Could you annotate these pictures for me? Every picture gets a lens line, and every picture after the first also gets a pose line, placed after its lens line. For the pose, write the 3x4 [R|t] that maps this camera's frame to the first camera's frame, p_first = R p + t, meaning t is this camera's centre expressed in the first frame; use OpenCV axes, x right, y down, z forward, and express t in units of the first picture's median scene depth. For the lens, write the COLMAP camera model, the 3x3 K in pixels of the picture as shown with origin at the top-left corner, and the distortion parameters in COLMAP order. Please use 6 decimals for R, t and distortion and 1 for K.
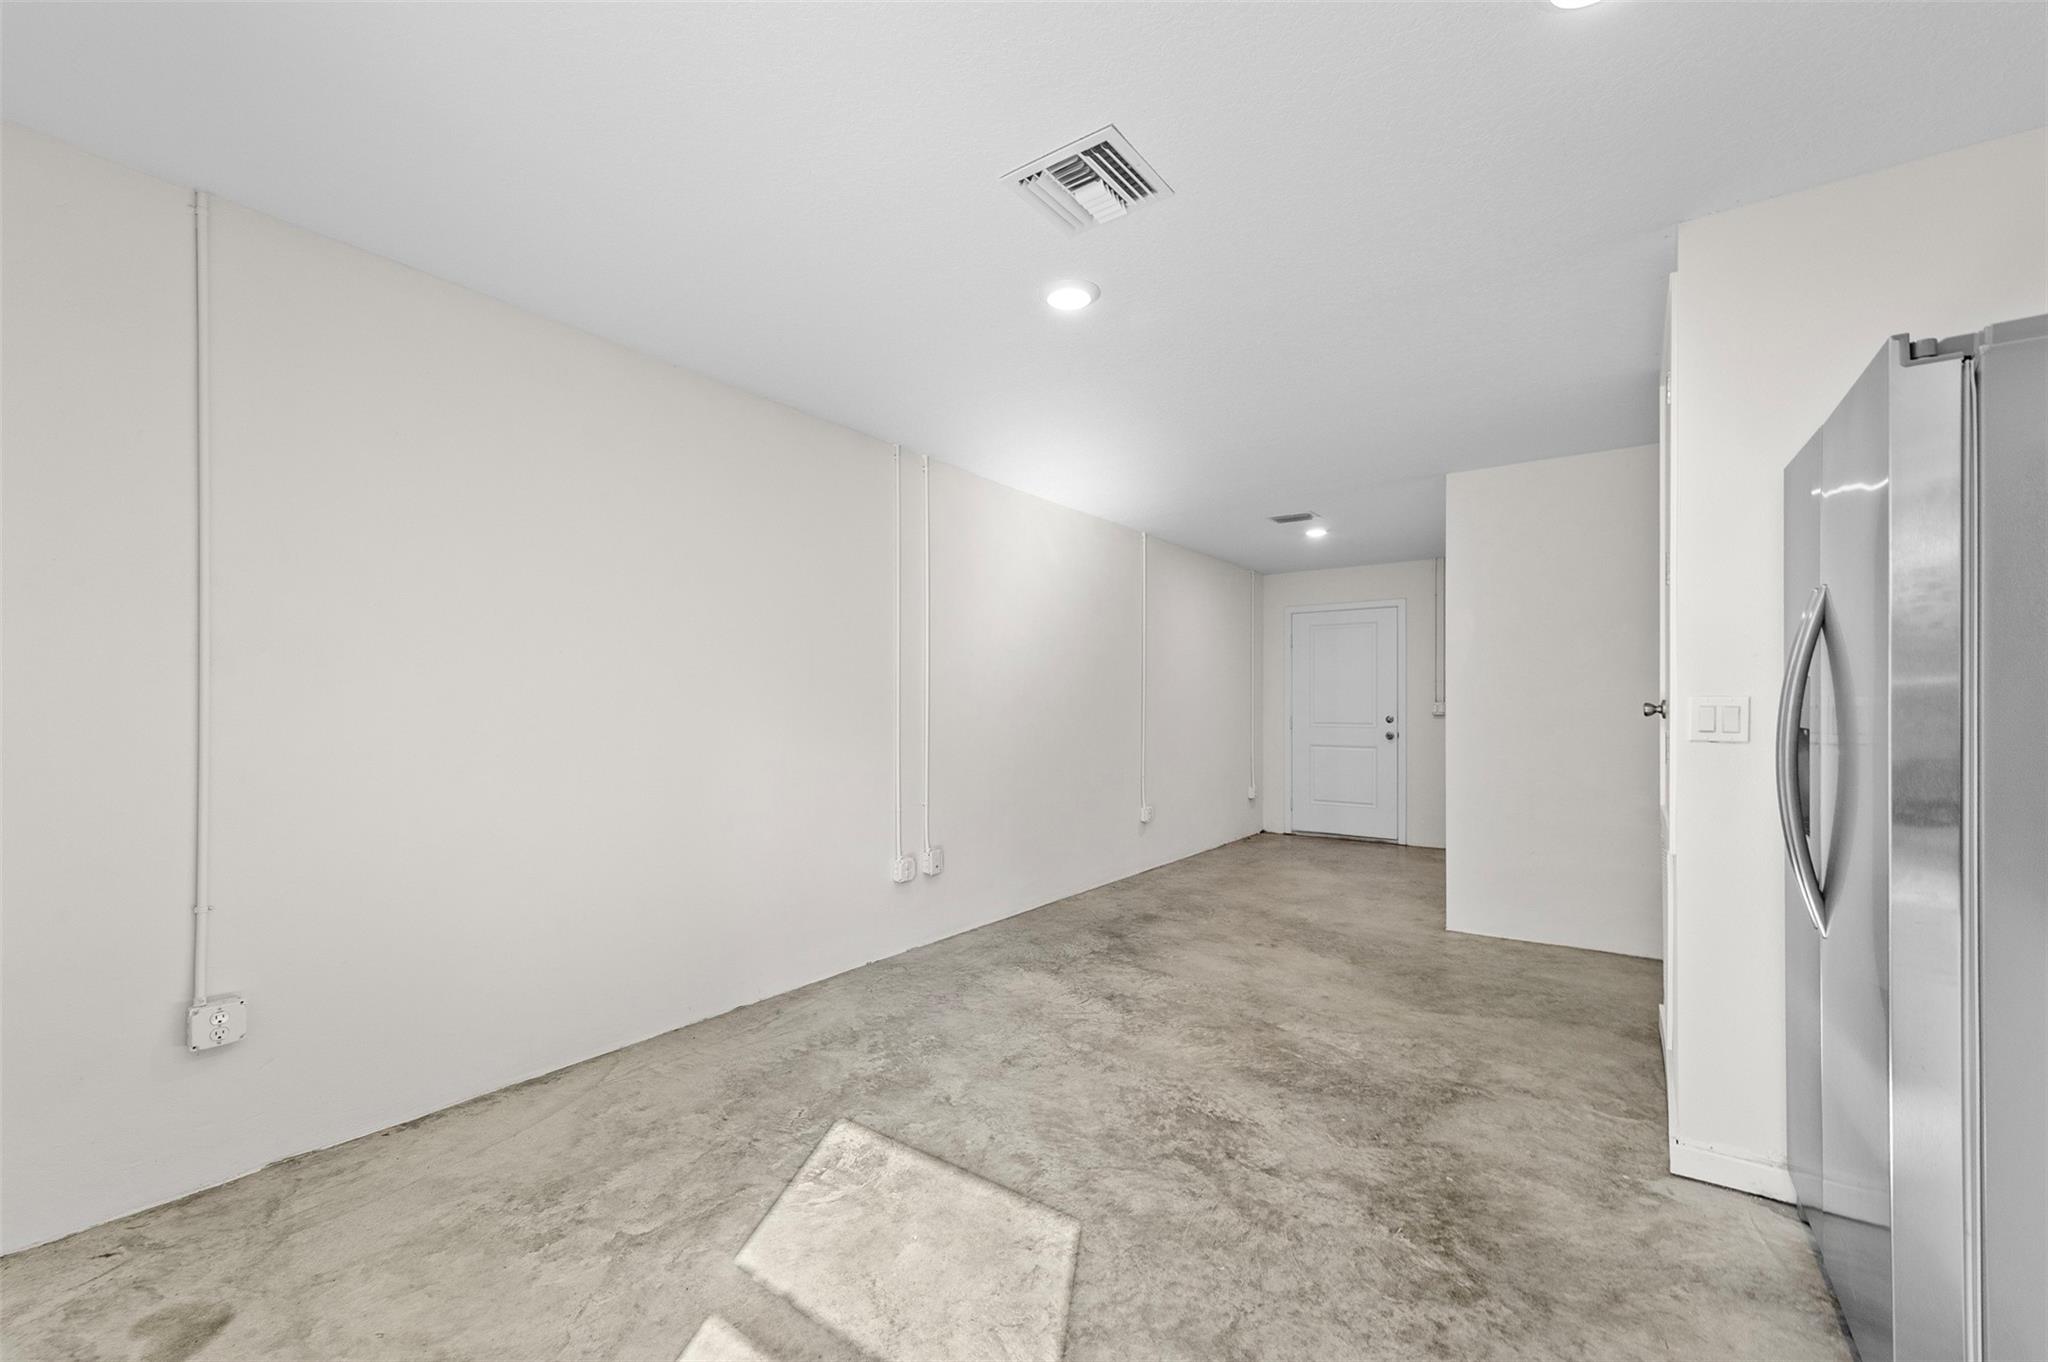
lens RADIAL K [[834.1, 0, 1015.3], [0, 834.1, 695.6], [0, 0, 1]] dist [0.015195, -0.005428]
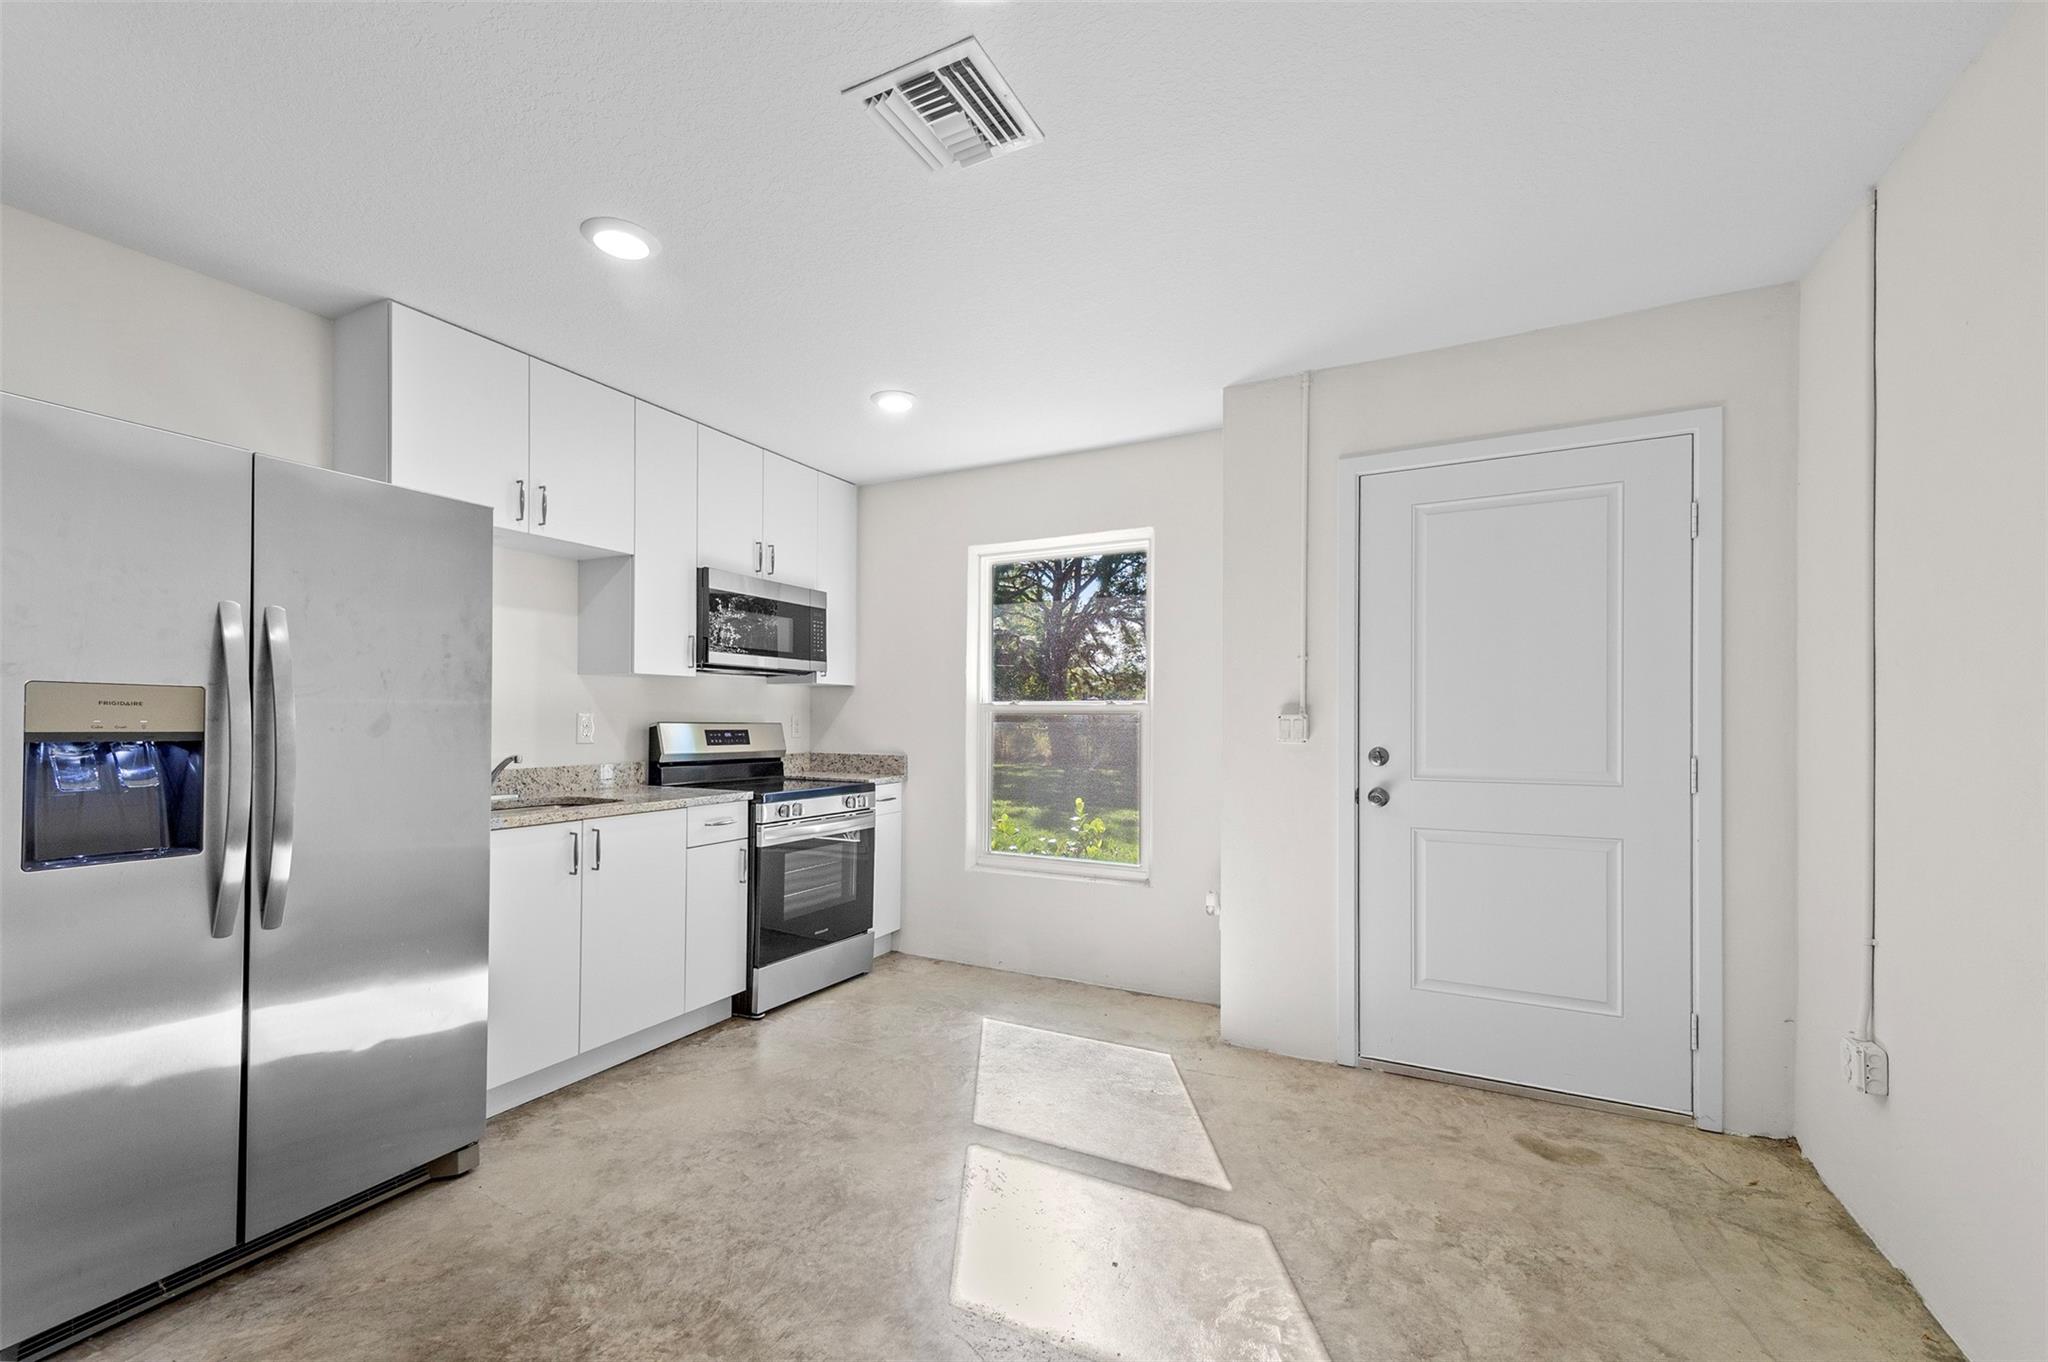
lens RADIAL K [[834.1, 0, 1003.3], [0, 834.1, 710.5], [0, 0, 1]] dist [0.015195, -0.005428]
pose [[-0.989903, -0.008269, -0.141505, 0.131616], [-0.005319, 0.999761, -0.021209, 0.015265], [0.141646, -0.020242, -0.989710, 1.683892]]
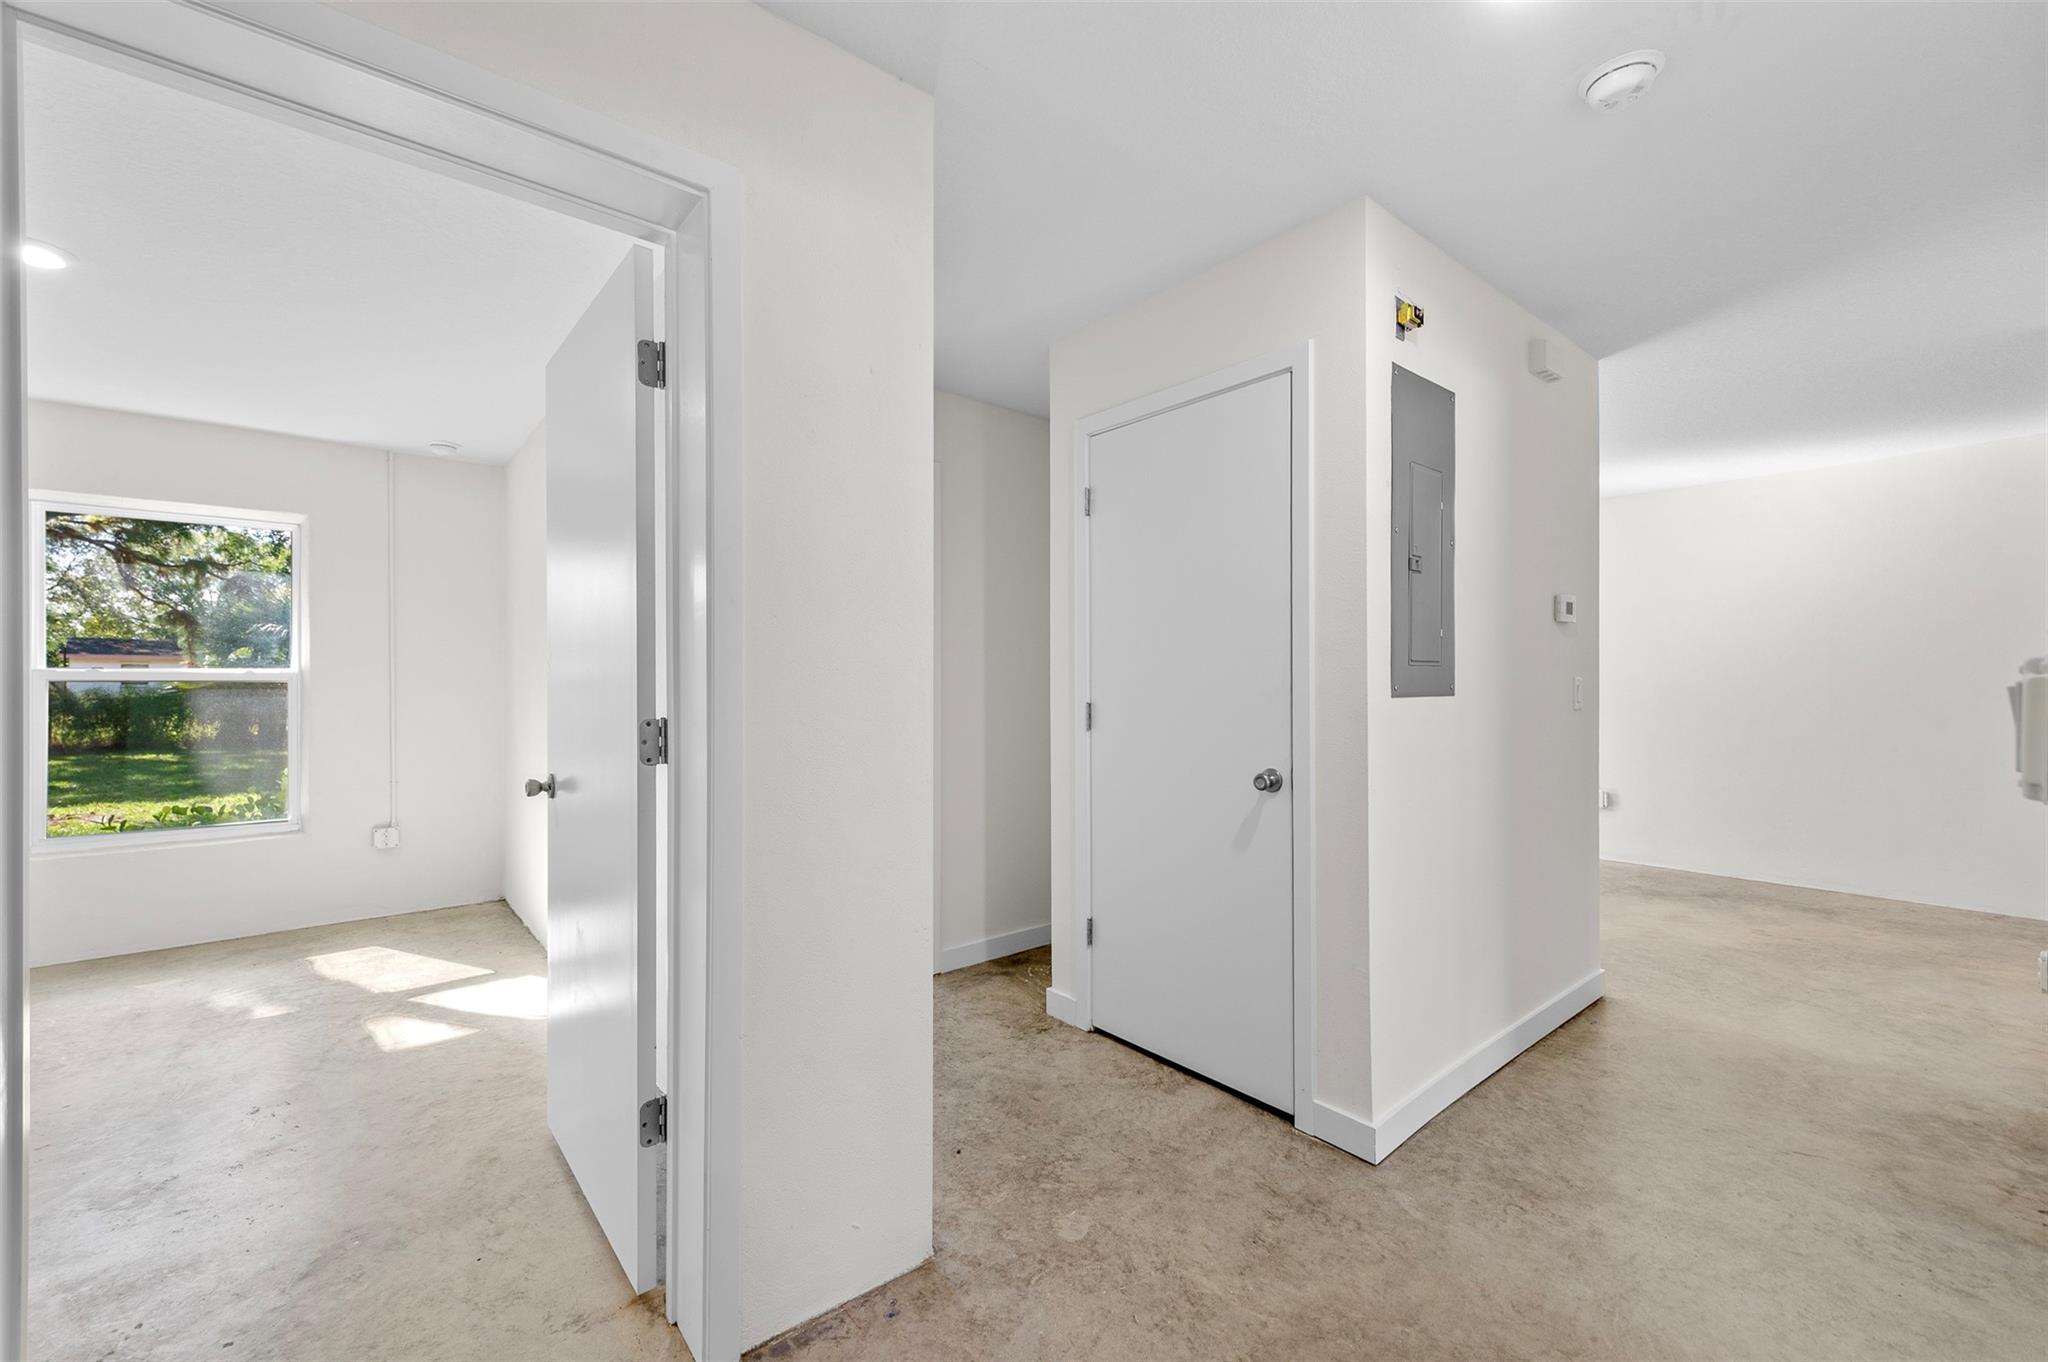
lens RADIAL K [[834.1, 0, 1026.4], [0, 834.1, 673.6], [0, 0, 1]] dist [0.015195, -0.005428]
pose [[-0.261891, -0.009558, -0.965050, 0.927853], [0.016578, 0.999759, -0.014400, 0.020725], [0.964955, -0.019770, -0.261670, 2.033132]]
